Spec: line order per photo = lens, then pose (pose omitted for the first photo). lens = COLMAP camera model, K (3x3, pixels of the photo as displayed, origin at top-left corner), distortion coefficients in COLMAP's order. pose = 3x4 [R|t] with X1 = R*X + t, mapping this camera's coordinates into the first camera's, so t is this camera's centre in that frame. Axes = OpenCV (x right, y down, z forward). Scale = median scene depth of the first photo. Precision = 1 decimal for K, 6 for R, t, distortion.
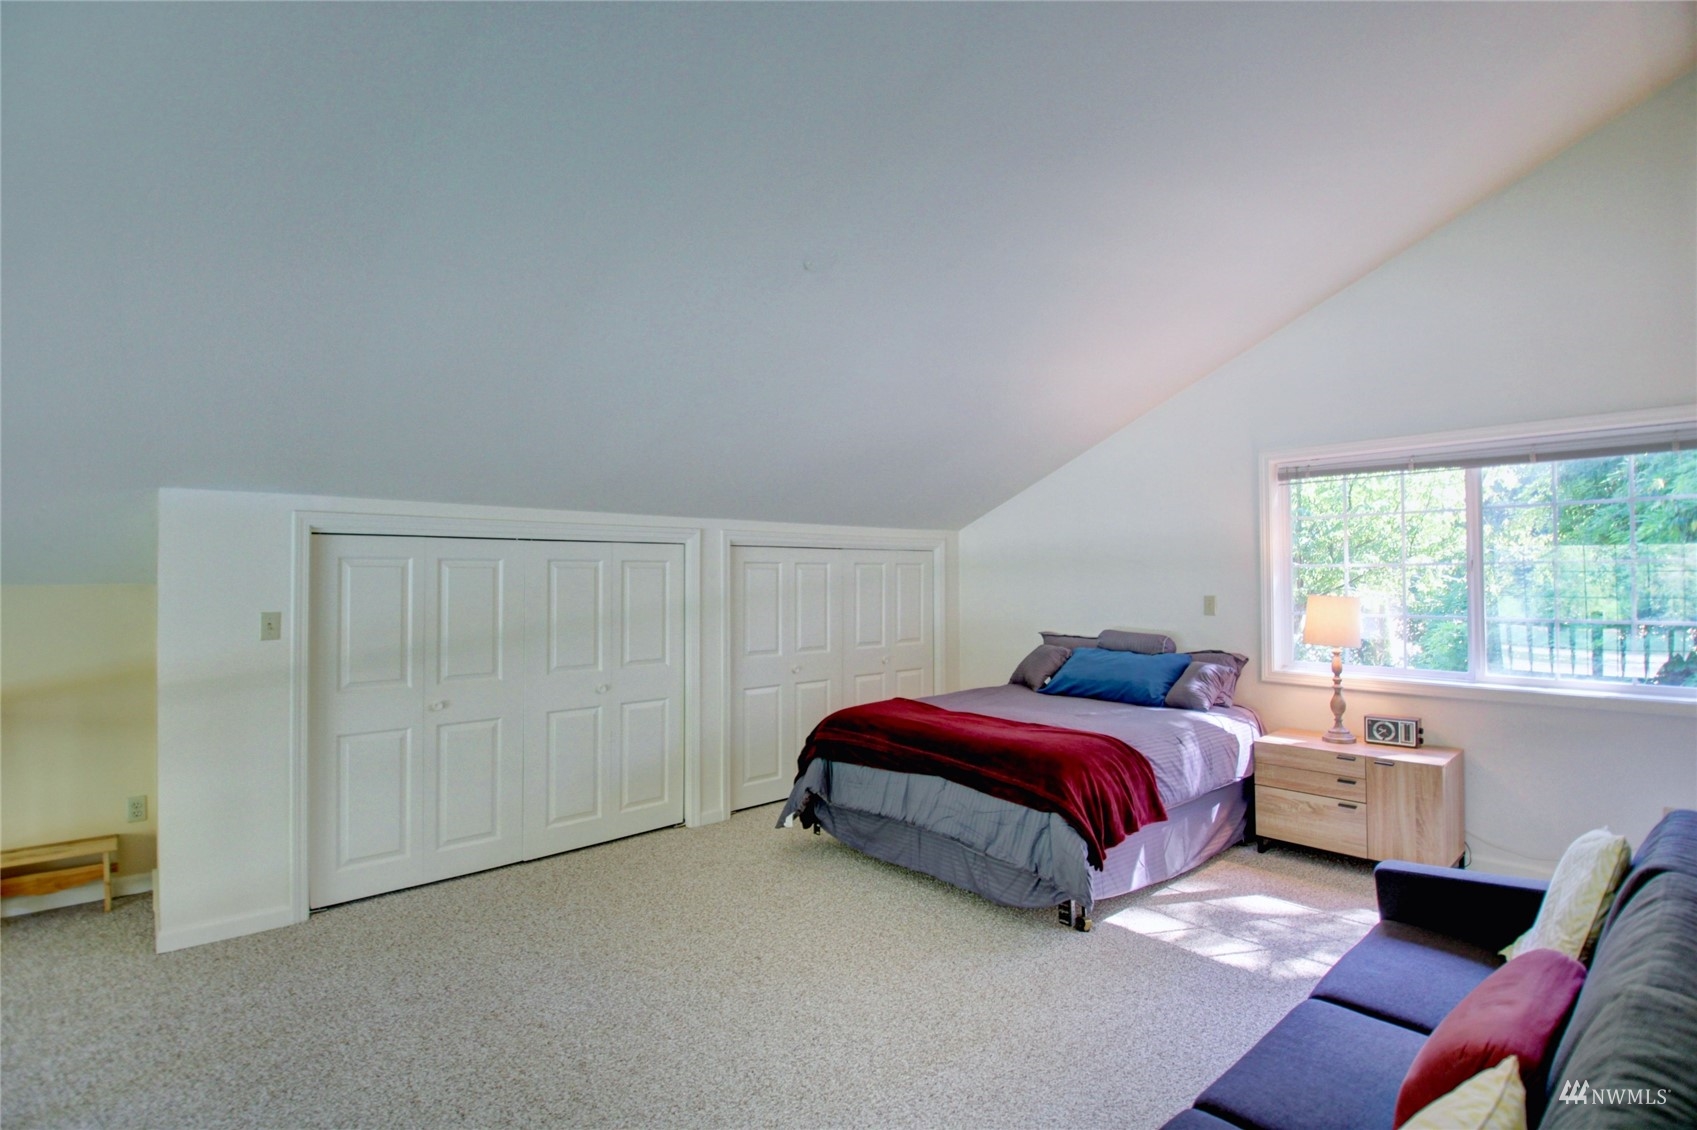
lens RADIAL K [[797.9, 0, 848.5], [0, 797.9, 565.0], [0, 0, 1]] dist [-0.000247, -0.019366]
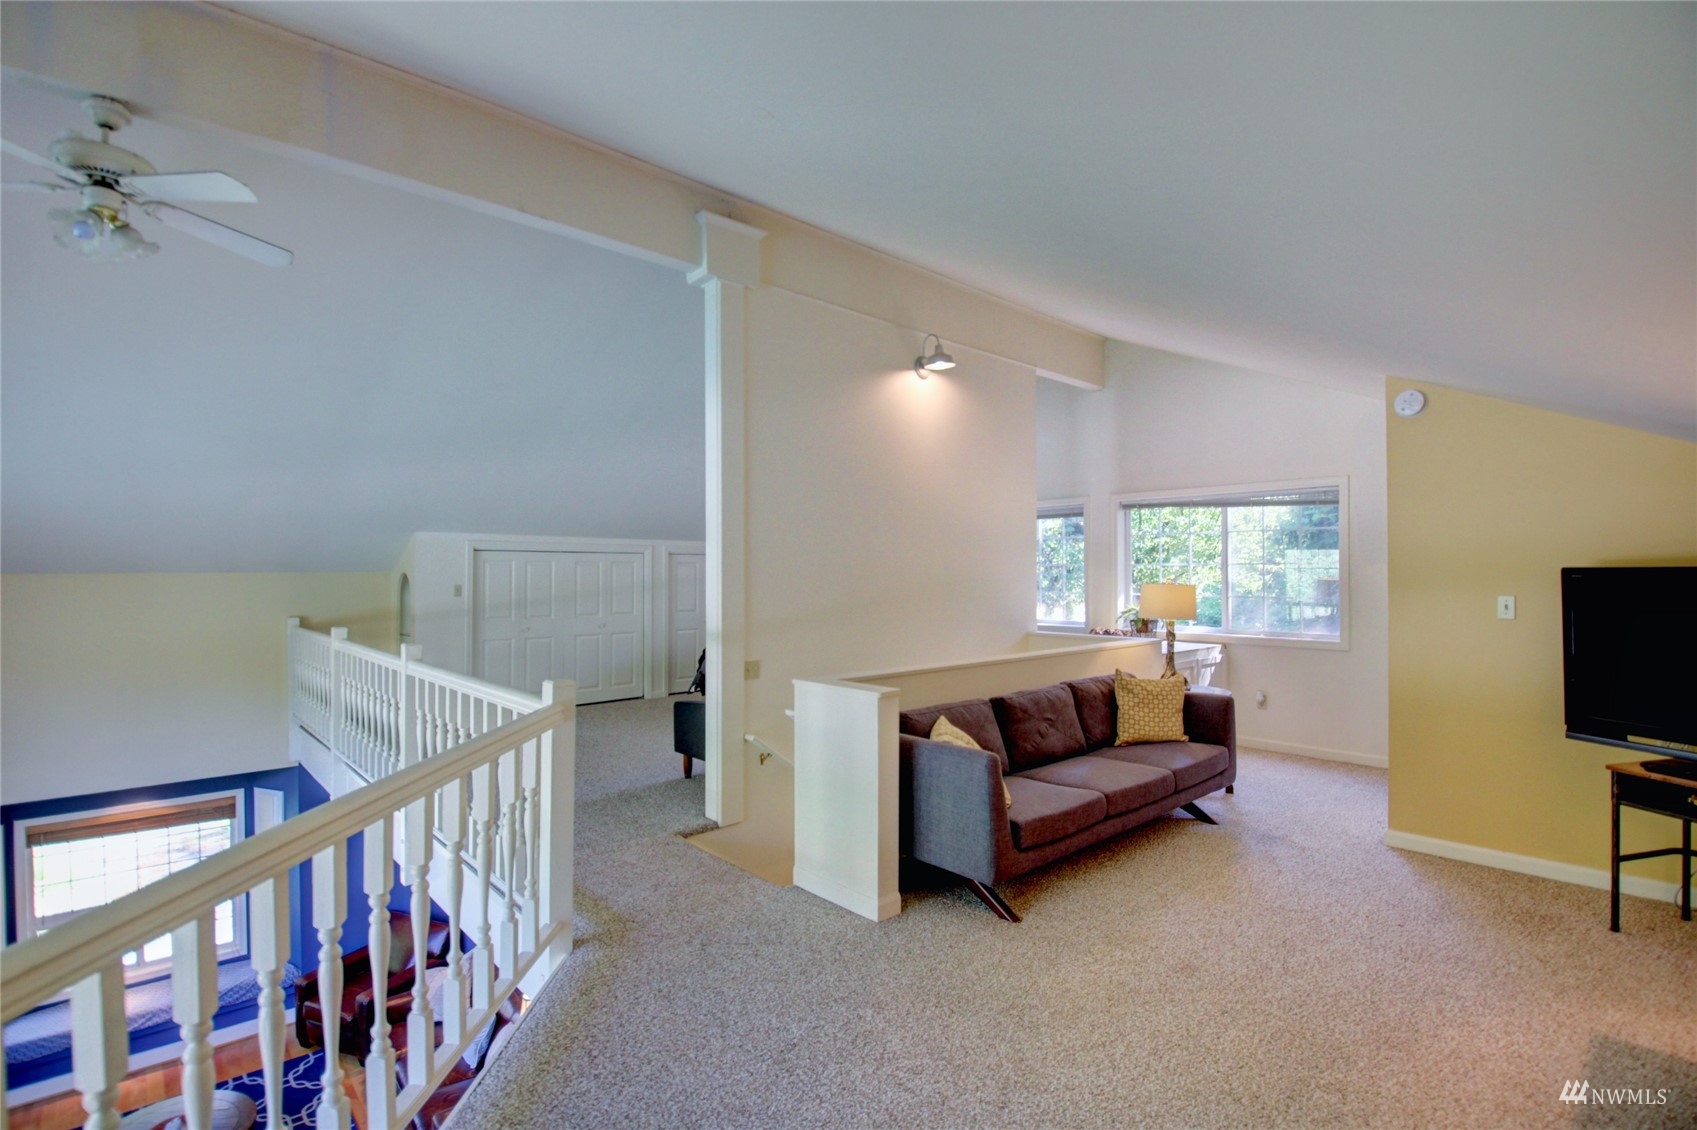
lens RADIAL K [[783.7, 0, 849.3], [0, 783.7, 575.8], [0, 0, 1]] dist [0.000869, -0.013355]
pose [[0.999898, 0.005513, 0.013139, 0.273568], [-0.005748, 0.999824, 0.017875, -0.008743], [-0.013038, -0.017949, 0.999754, -0.925850]]
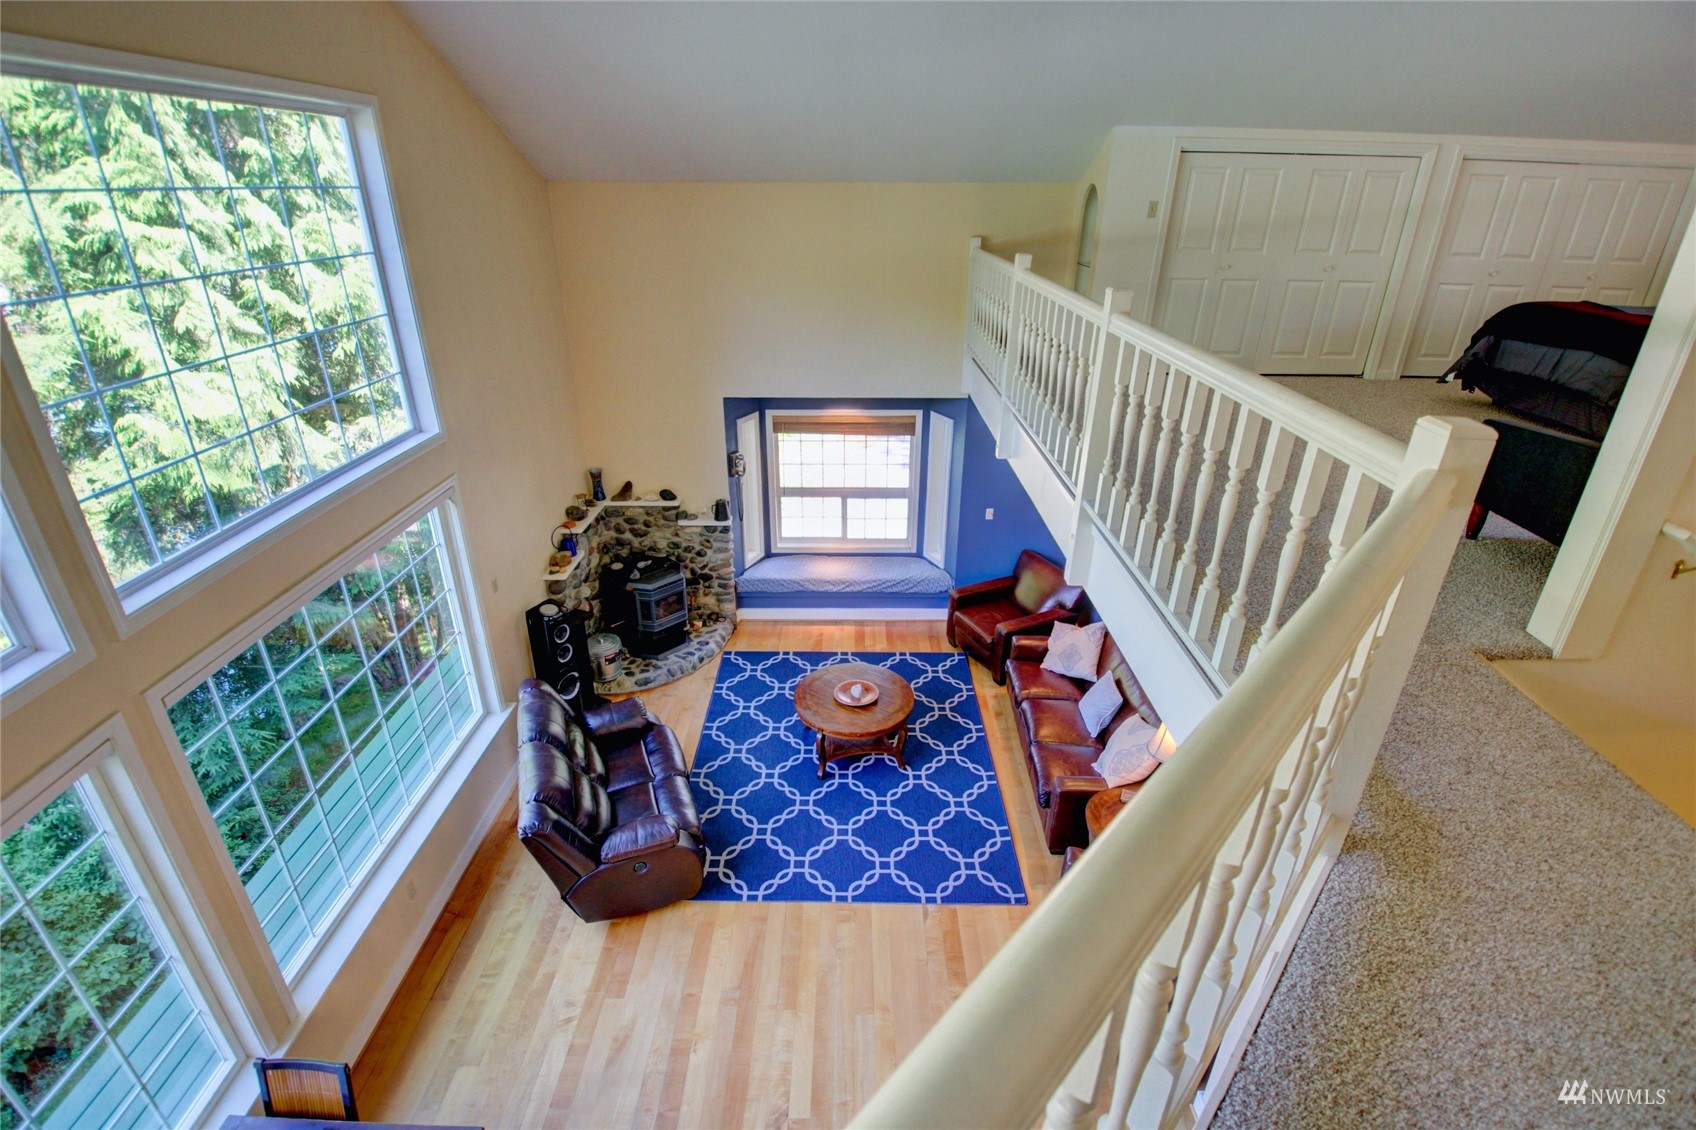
lens RADIAL K [[797.4, 0, 848.0], [0, 797.4, 565.0], [0, 0, 1]] dist [-0.000247, -0.019366]
pose [[0.739251, 0.298761, -0.603531, 0.072167], [-0.000655, 0.896523, 0.442996, 0.001064], [0.673429, -0.327090, 0.662952, -0.674315]]
